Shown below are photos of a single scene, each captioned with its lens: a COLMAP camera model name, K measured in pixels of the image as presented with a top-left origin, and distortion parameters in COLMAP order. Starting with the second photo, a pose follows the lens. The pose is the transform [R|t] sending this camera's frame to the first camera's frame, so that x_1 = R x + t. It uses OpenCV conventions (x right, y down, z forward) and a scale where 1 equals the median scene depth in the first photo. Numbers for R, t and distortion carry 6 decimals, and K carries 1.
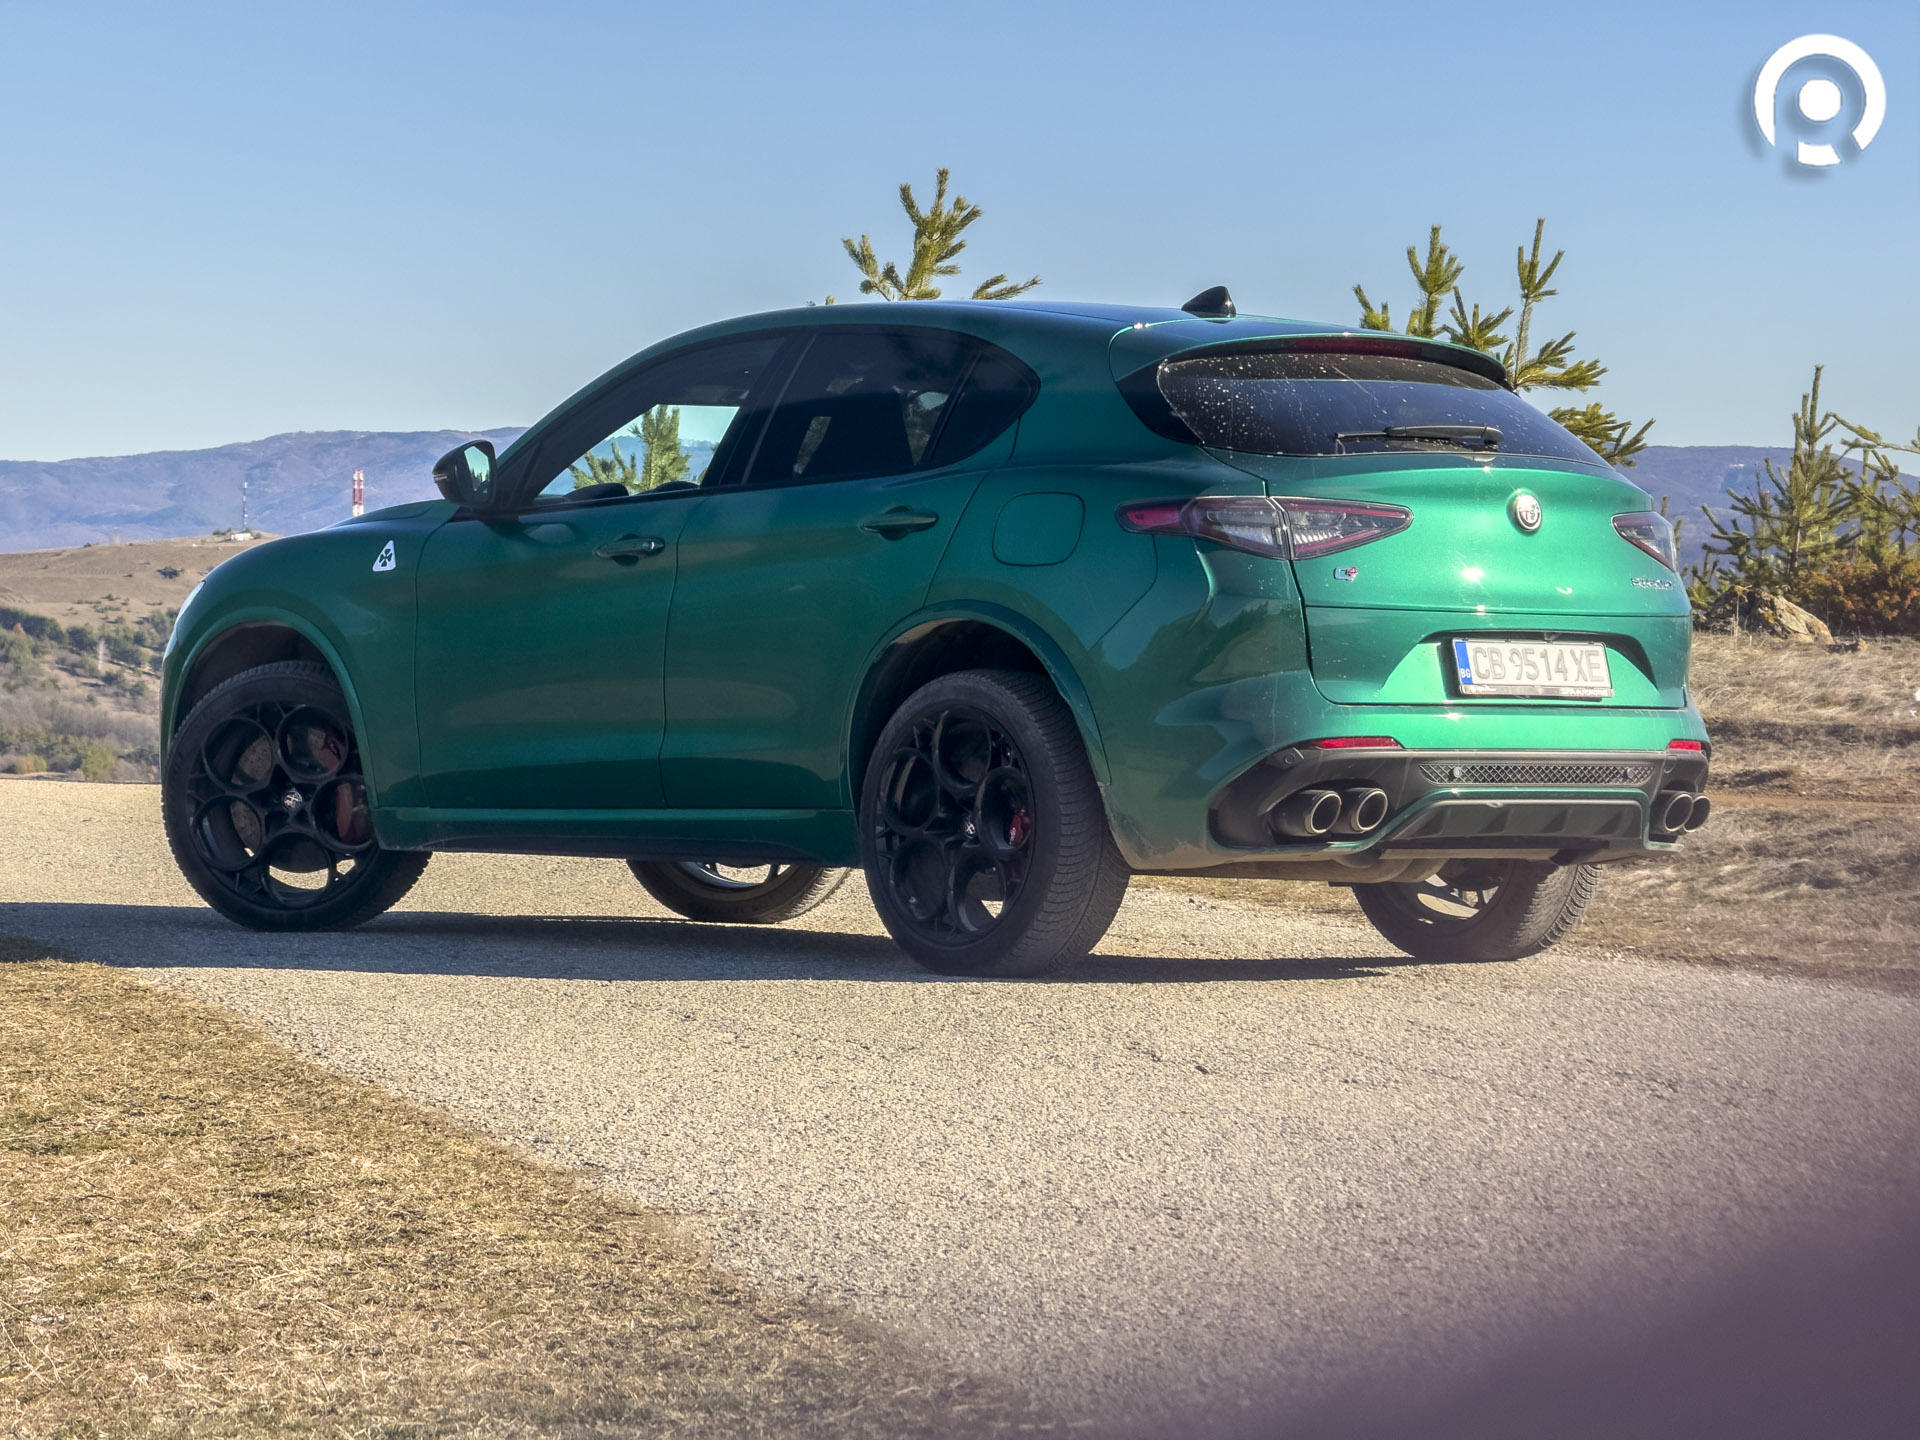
lens RADIAL K [[6815.2, 0, 960.0], [0, 6815.2, 720.0], [0, 0, 1]] dist [0.267942, -0.544433]
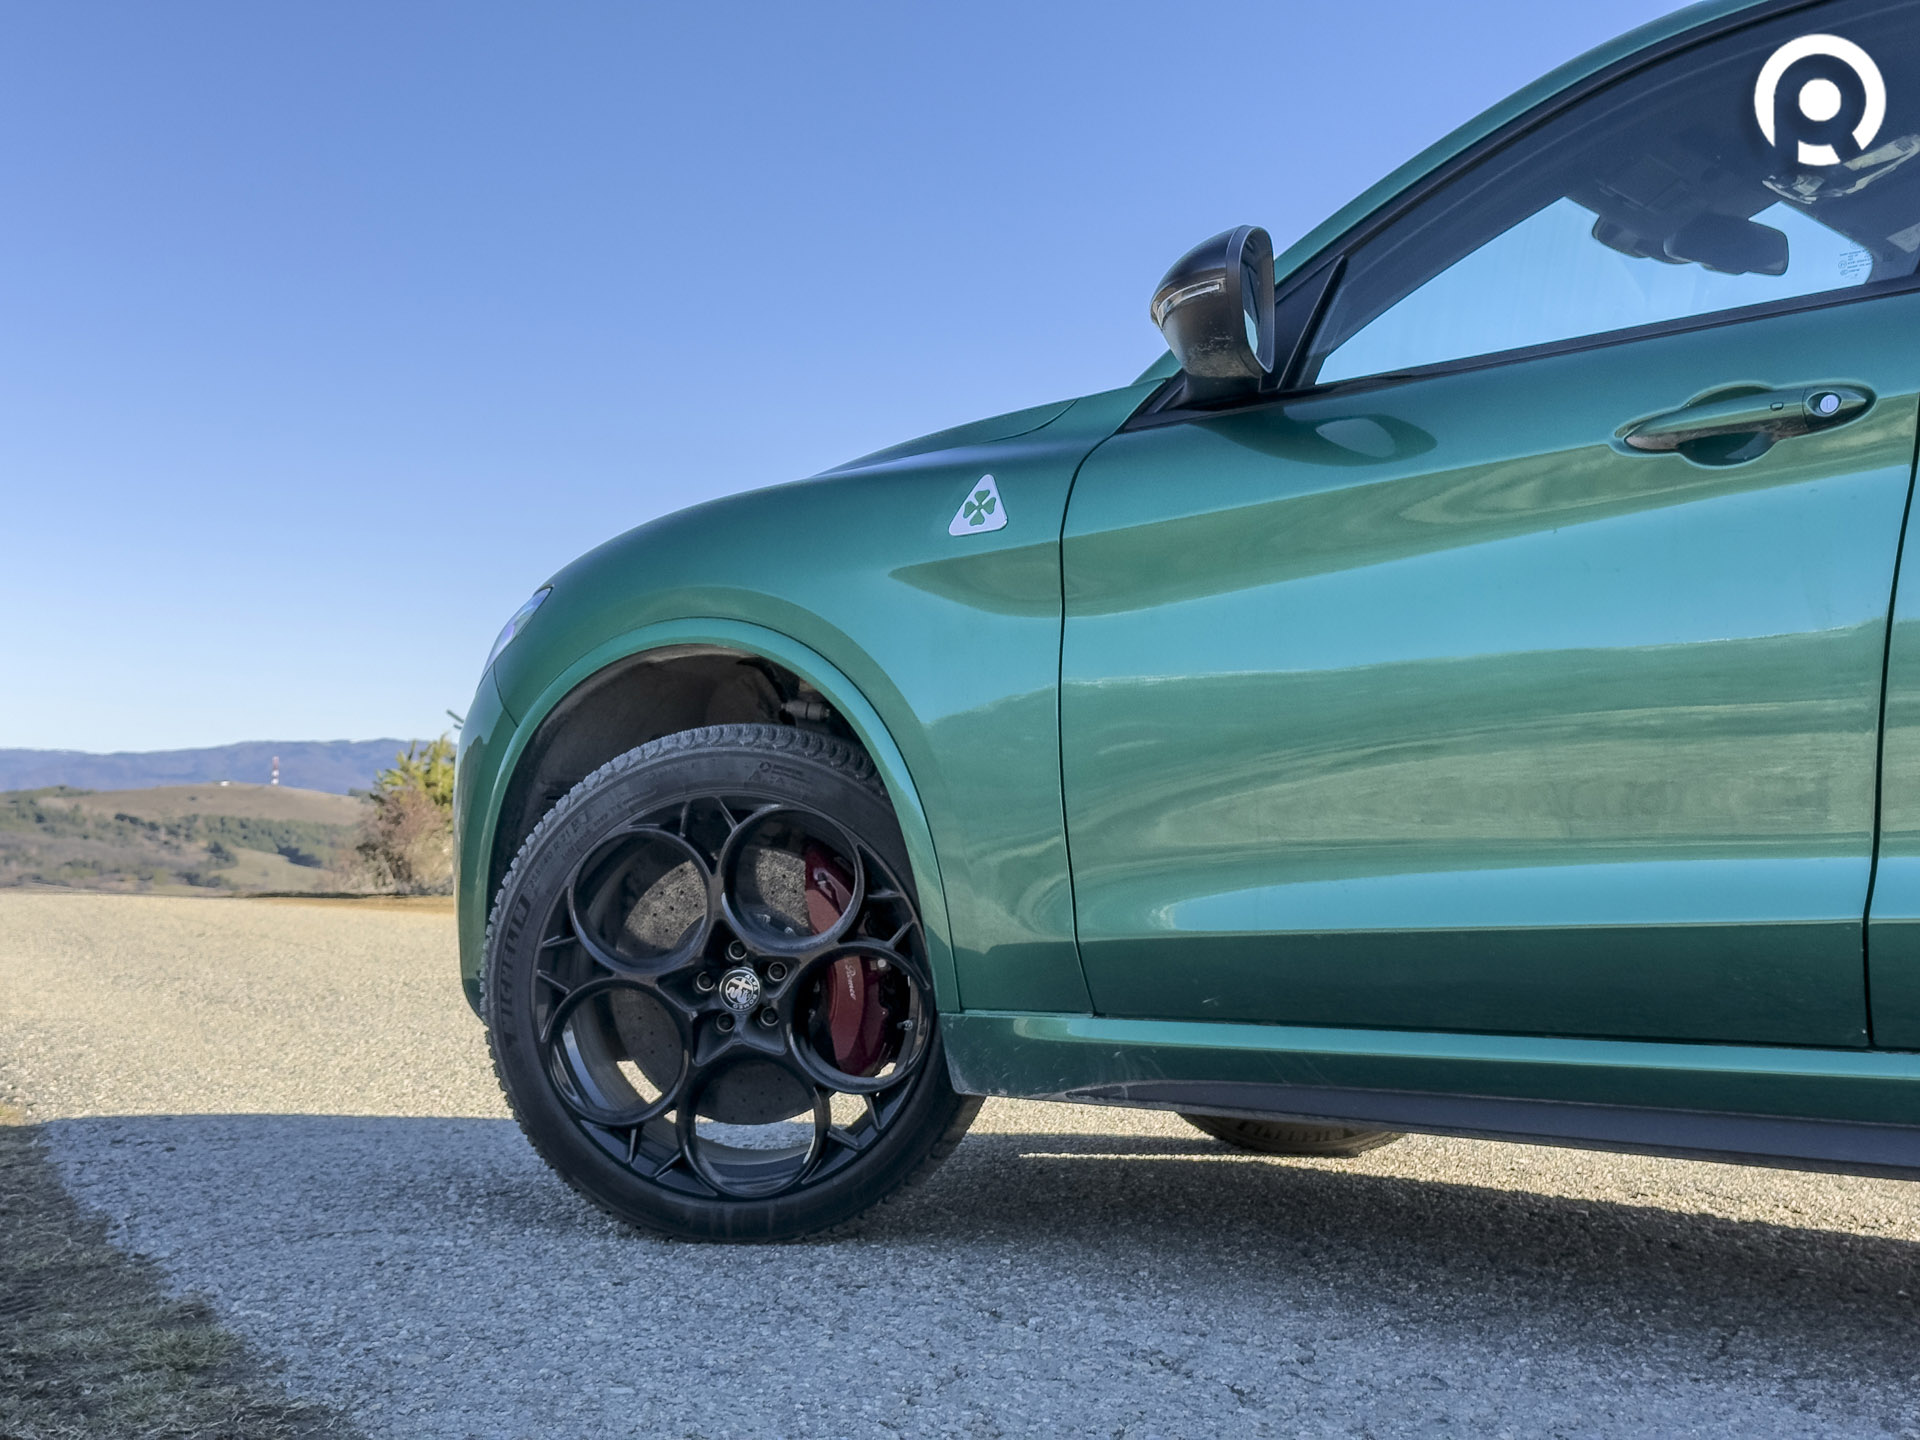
lens RADIAL K [[2688.6, 0, 960.0], [0, 2688.6, 720.0], [0, 0, 1]] dist [0.145281, 0.010434]
pose [[0.987194, 0.012819, 0.159007, -0.114408], [-0.004498, 0.998607, -0.052581, 0.002005], [-0.159459, 0.051192, 0.985876, 0.792943]]
